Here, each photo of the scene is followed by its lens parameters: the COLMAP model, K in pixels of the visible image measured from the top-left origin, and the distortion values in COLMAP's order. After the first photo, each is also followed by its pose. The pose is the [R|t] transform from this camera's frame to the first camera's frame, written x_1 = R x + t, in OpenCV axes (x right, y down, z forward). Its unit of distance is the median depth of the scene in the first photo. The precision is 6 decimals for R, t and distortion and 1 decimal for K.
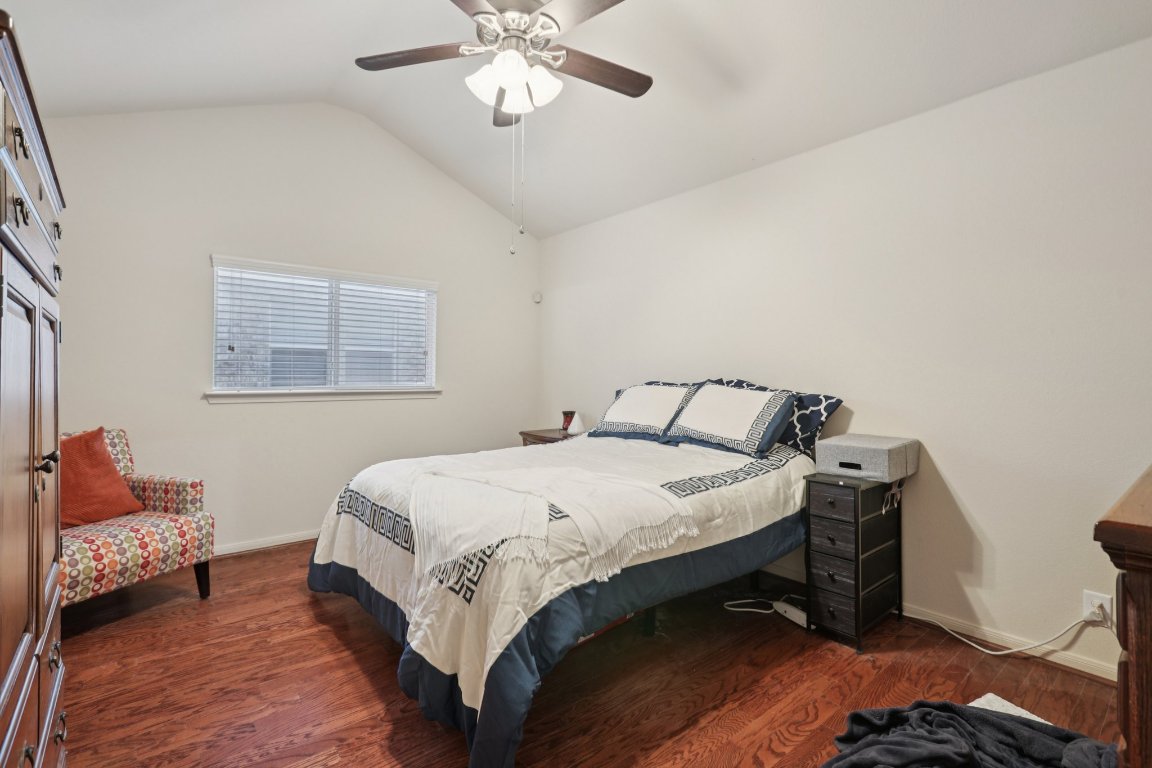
lens RADIAL K [[524.5, 0, 582.0], [0, 524.5, 378.7], [0, 0, 1]] dist [-0.001066, -0.001652]
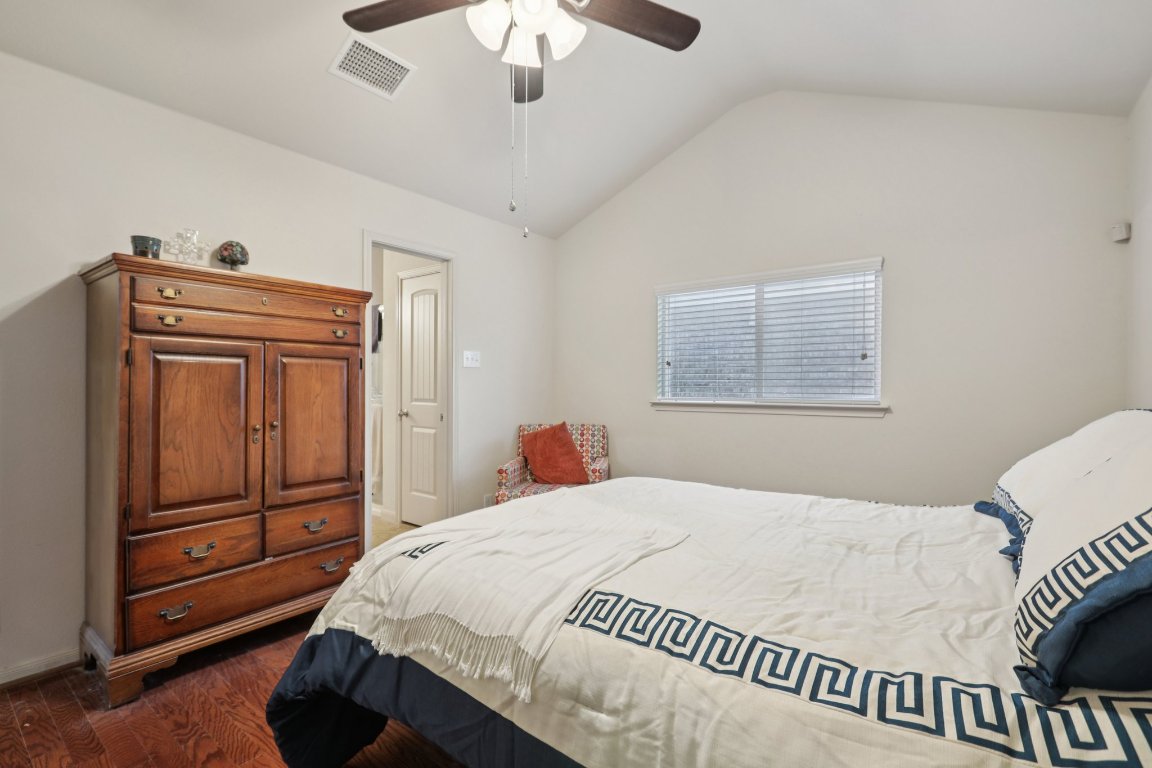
lens RADIAL K [[524.5, 0, 578.6], [0, 524.5, 385.2], [0, 0, 1]] dist [-0.001066, -0.001652]
pose [[0.216518, -0.006355, -0.976258, 0.667597], [-0.005077, 0.999958, -0.007635, 0.000147], [0.976265, 0.006610, 0.216477, 0.871102]]
